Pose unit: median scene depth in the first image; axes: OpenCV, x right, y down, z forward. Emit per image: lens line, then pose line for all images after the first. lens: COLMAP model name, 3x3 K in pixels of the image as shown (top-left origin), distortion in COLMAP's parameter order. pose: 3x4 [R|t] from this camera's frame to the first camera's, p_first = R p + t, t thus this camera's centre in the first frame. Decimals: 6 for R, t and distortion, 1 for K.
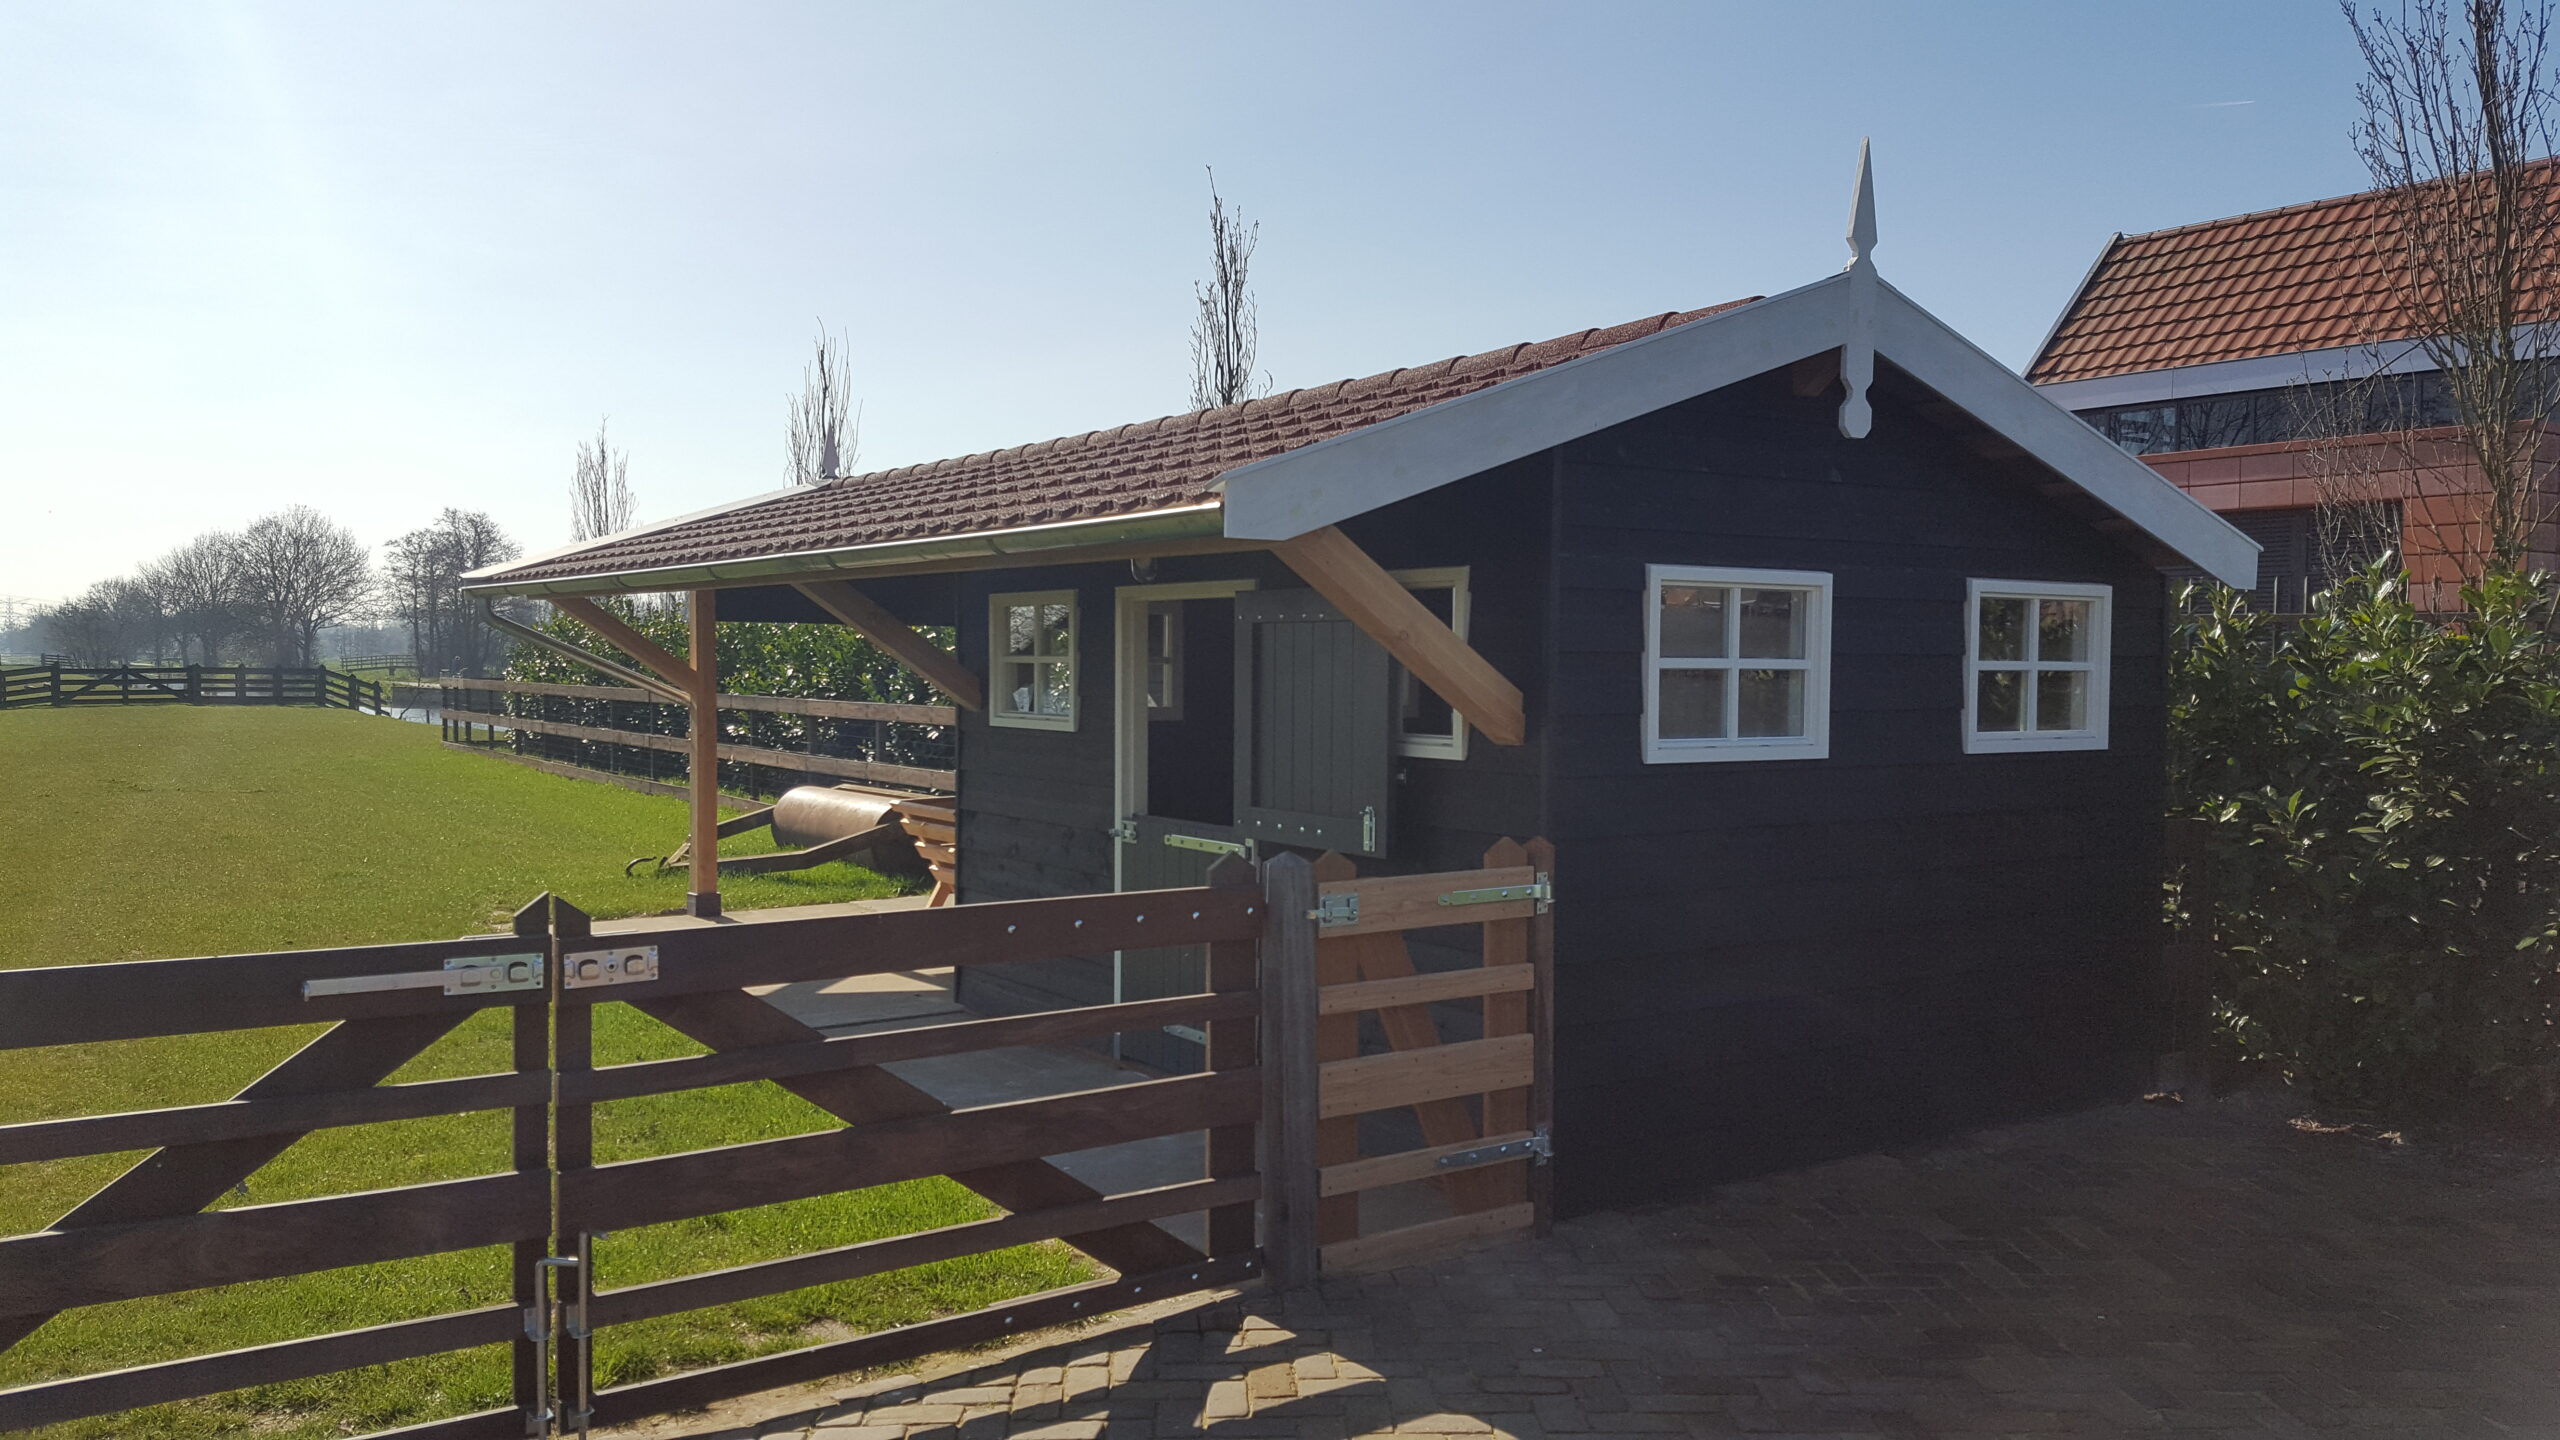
lens RADIAL K [[1964.5, 0, 1277.9], [0, 1964.5, 741.2], [0, 0, 1]] dist [0.099488, -0.127092]
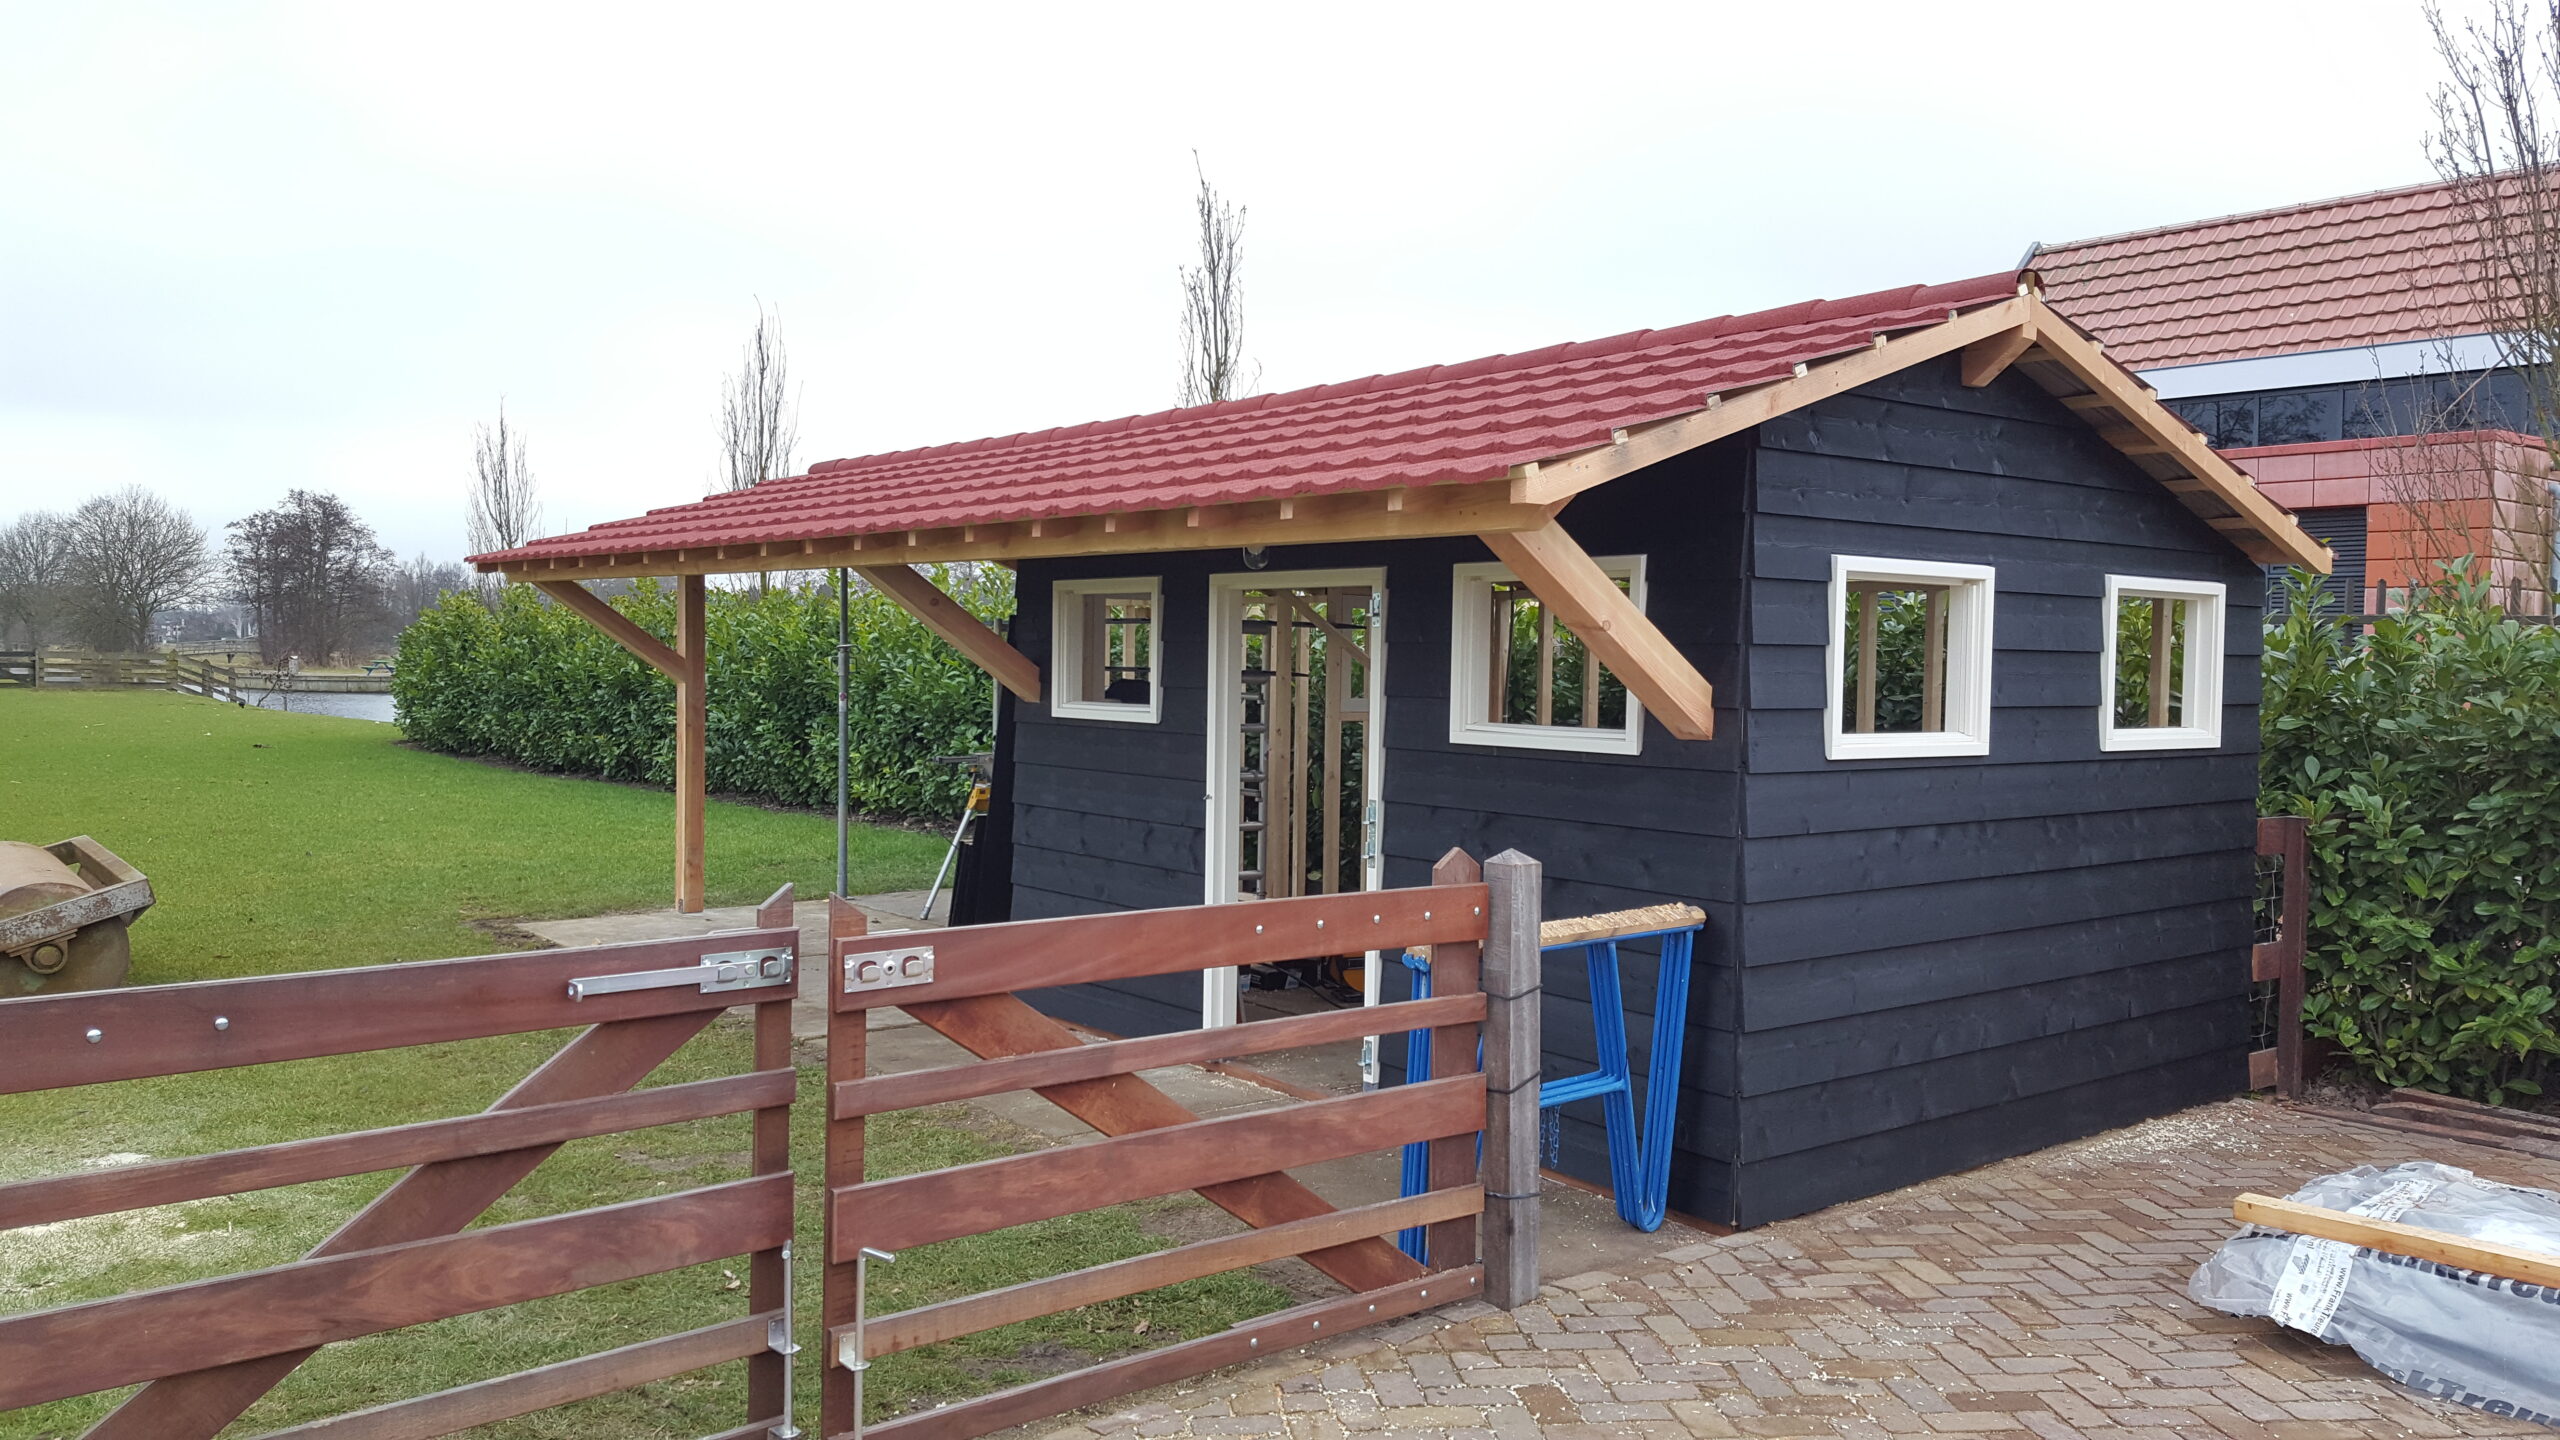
lens RADIAL K [[1964.5, 0, 1277.9], [0, 1964.5, 741.2], [0, 0, 1]] dist [0.099488, -0.127092]
pose [[0.997692, 0.006598, 0.067587, -0.114078], [-0.006754, 0.999975, 0.002075, 0.001633], [-0.067571, -0.002527, 0.997711, 0.031829]]
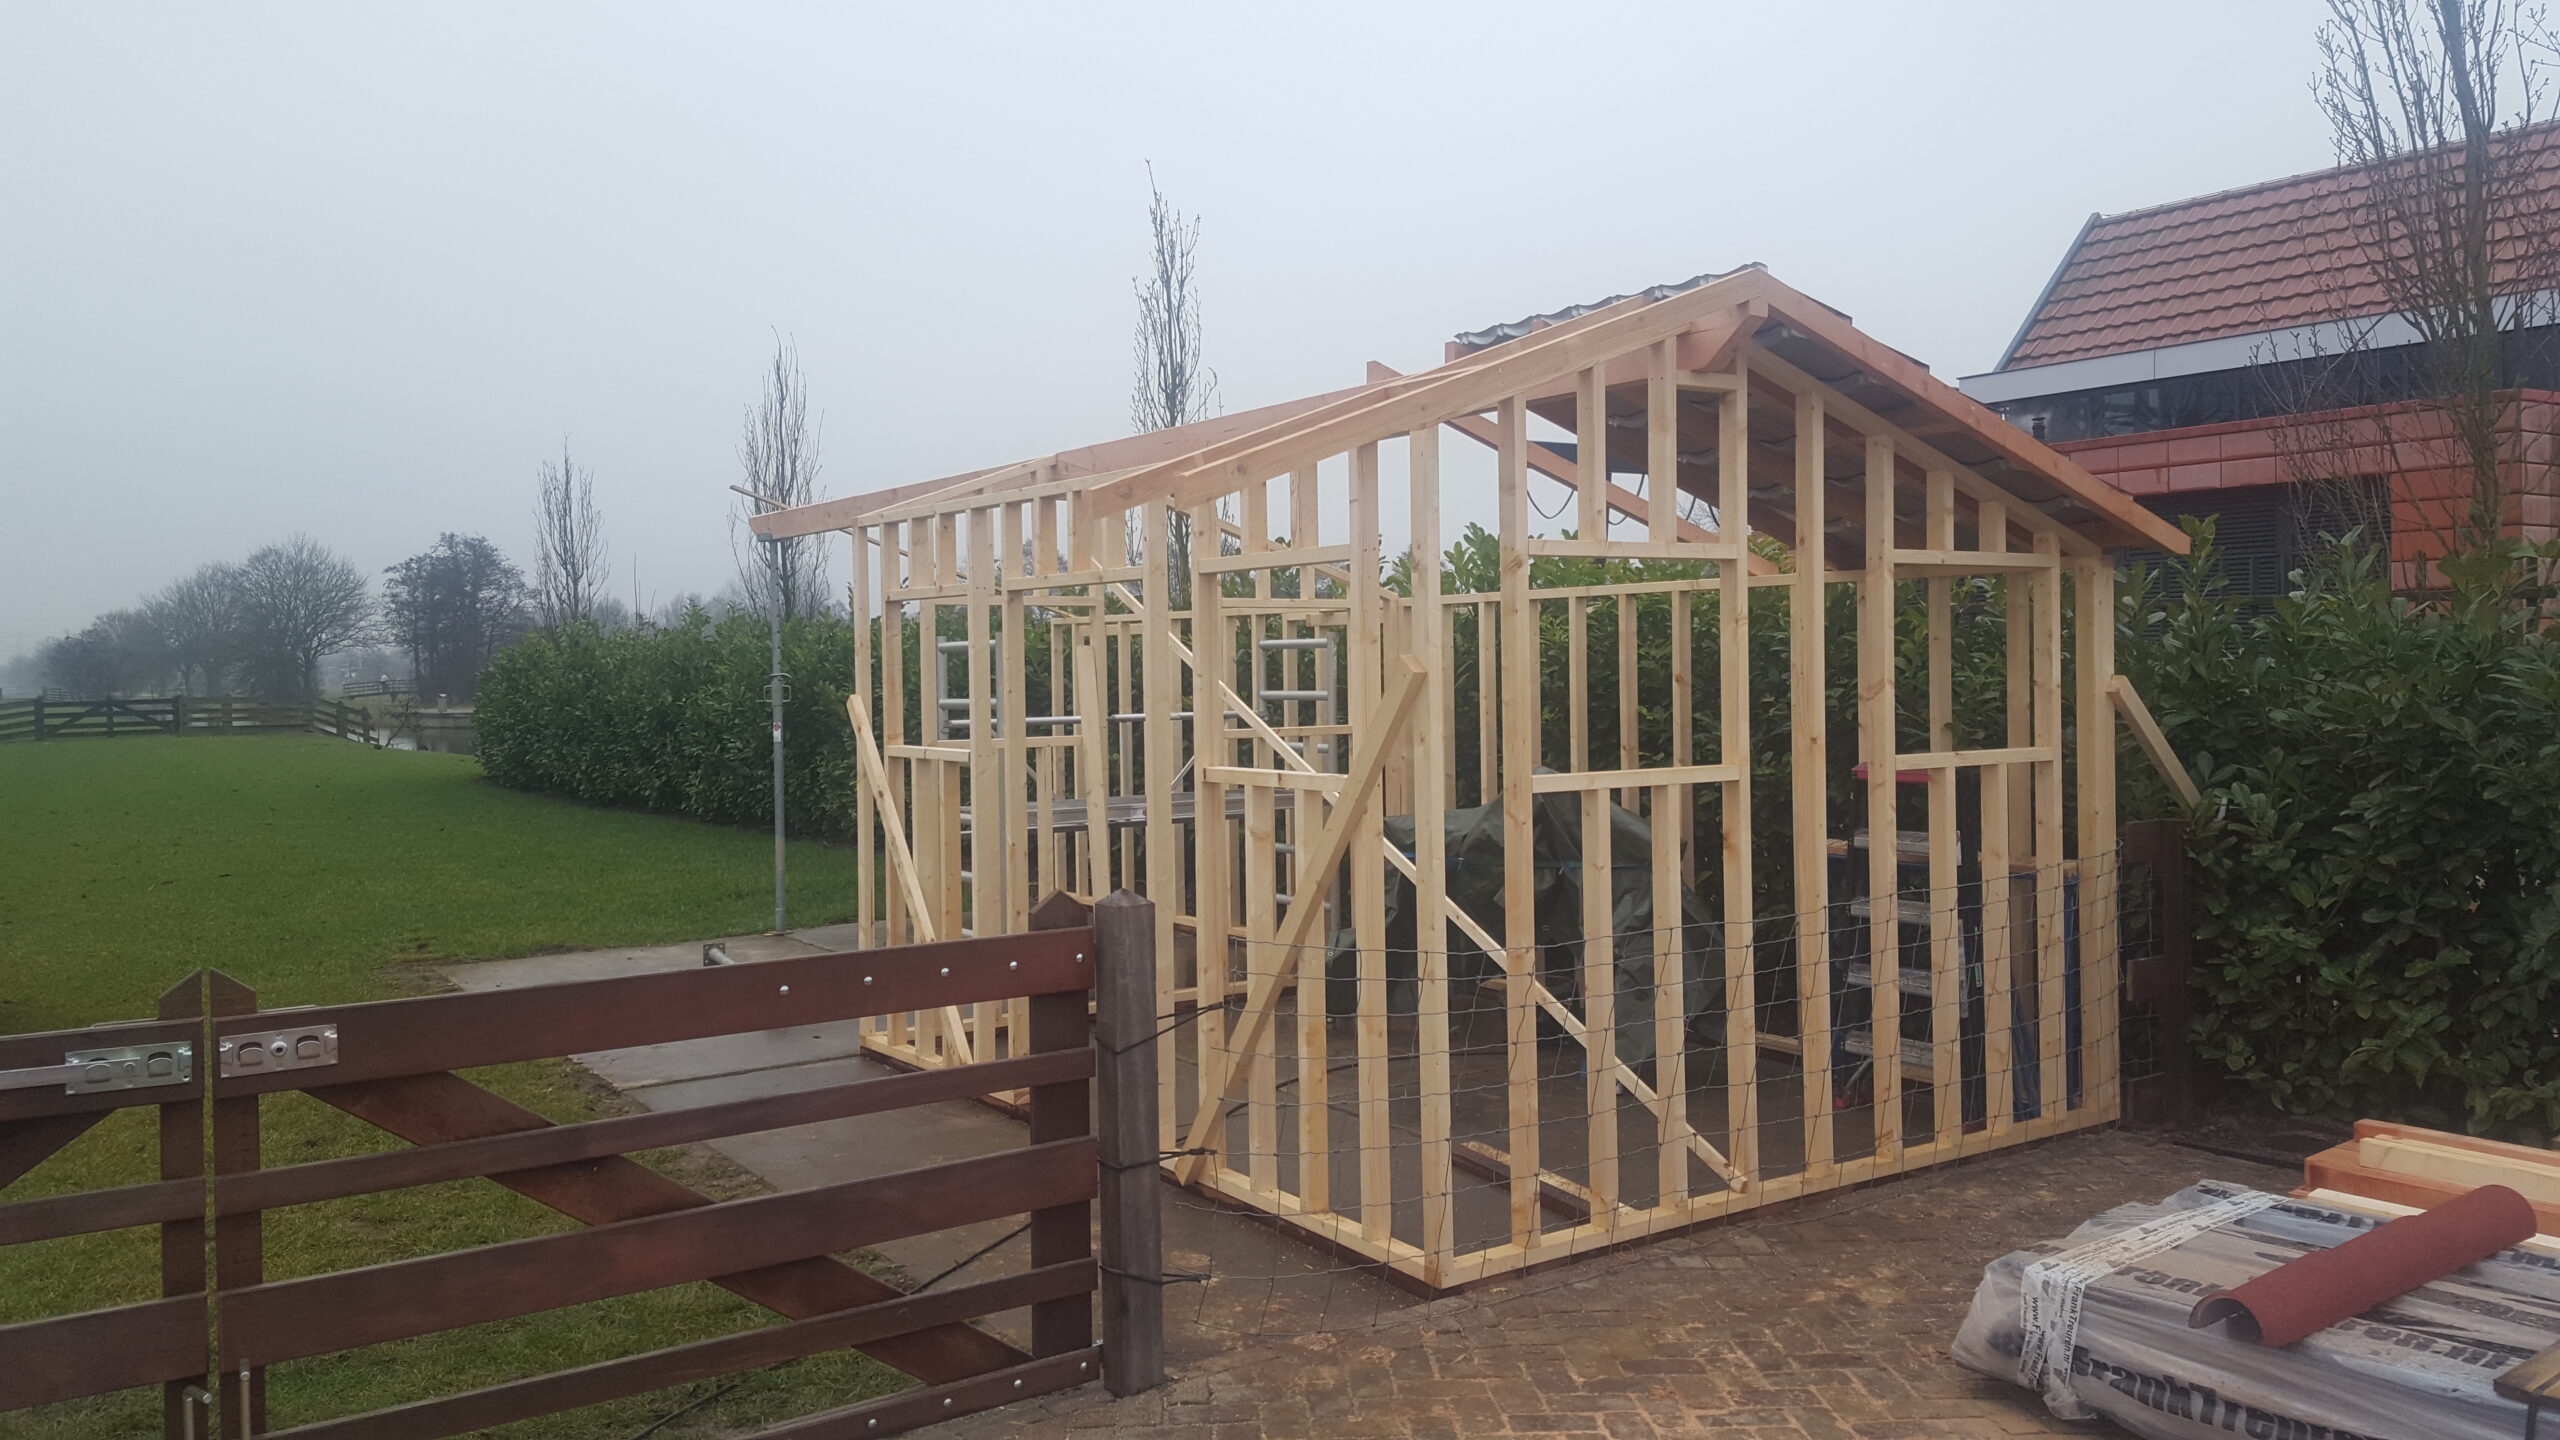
lens RADIAL K [[1971.0, 0, 1281.0], [0, 1971.0, 685.4], [0, 0, 1]] dist [0.099127, -0.130259]
pose [[0.999747, -0.022289, -0.002977, 0.053475], [0.022187, 0.999277, -0.030866, -0.004076], [0.003663, 0.030792, 0.999519, 0.071328]]
